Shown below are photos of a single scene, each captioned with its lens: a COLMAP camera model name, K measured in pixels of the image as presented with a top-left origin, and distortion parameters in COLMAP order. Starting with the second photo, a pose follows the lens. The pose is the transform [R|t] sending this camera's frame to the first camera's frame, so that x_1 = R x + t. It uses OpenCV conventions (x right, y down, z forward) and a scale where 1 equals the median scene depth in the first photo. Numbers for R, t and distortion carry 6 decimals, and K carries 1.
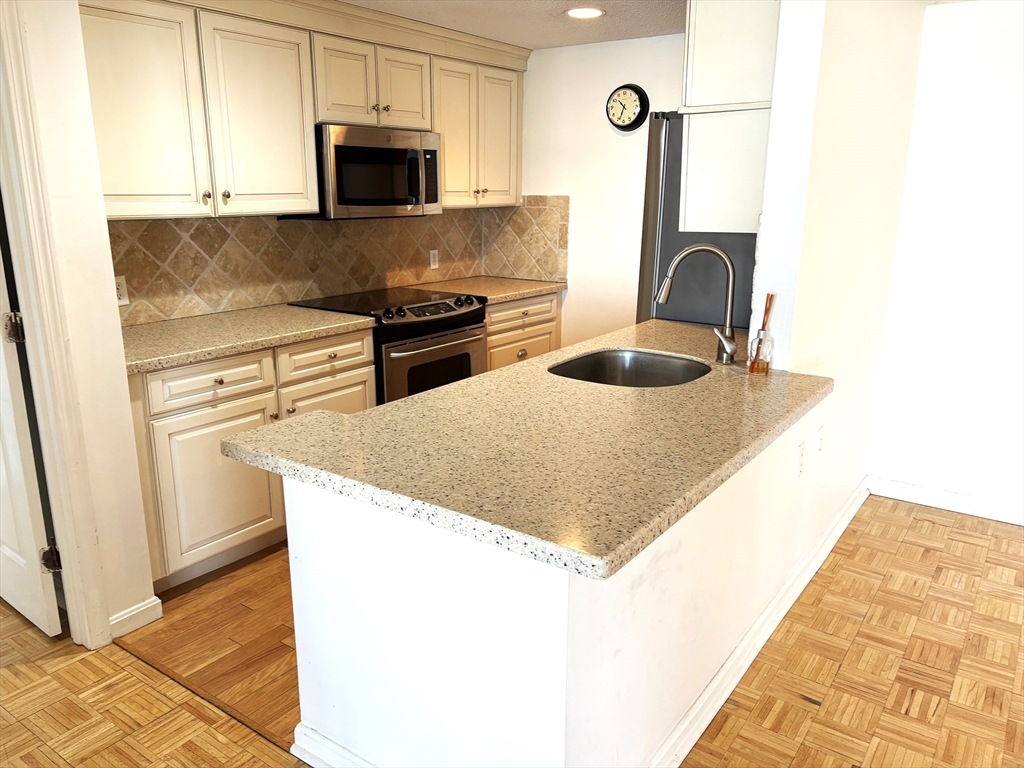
lens RADIAL K [[764.3, 0, 512.0], [0, 764.3, 384.0], [0, 0, 1]] dist [0.006632, 0.002856]
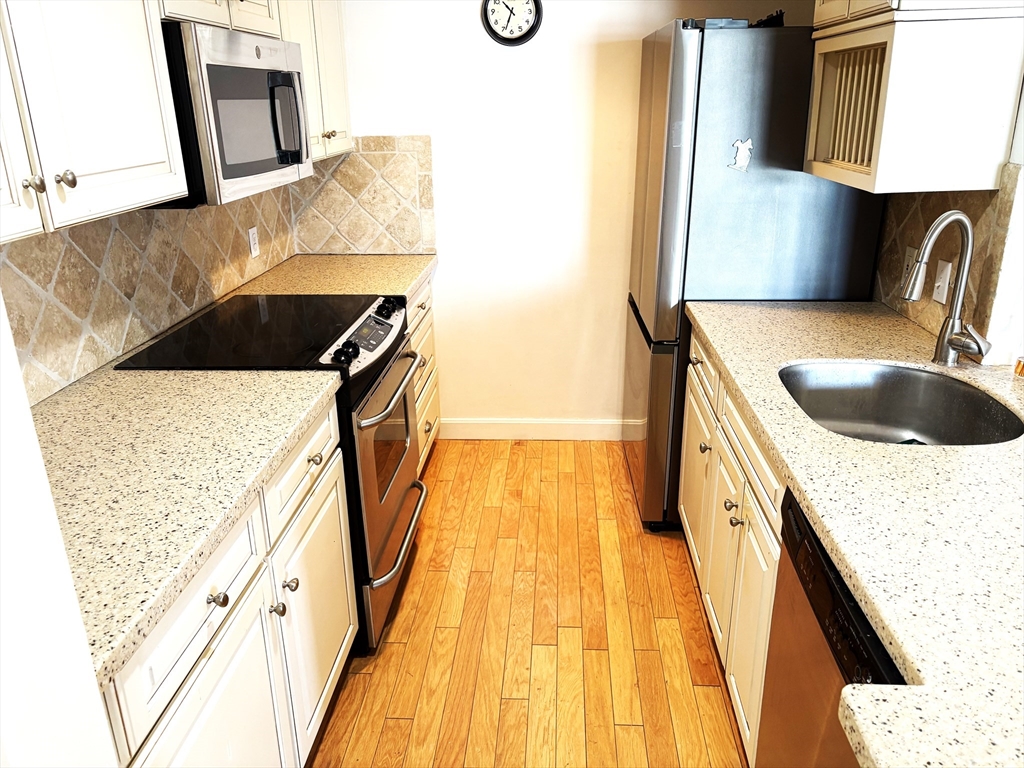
lens RADIAL K [[764.3, 0, 512.0], [0, 764.3, 384.0], [0, 0, 1]] dist [0.006632, 0.002856]
pose [[0.841633, -0.202218, 0.500762, -0.329819], [0.149420, 0.978246, 0.143906, -0.129011], [-0.518969, -0.046293, 0.853539, 0.389809]]
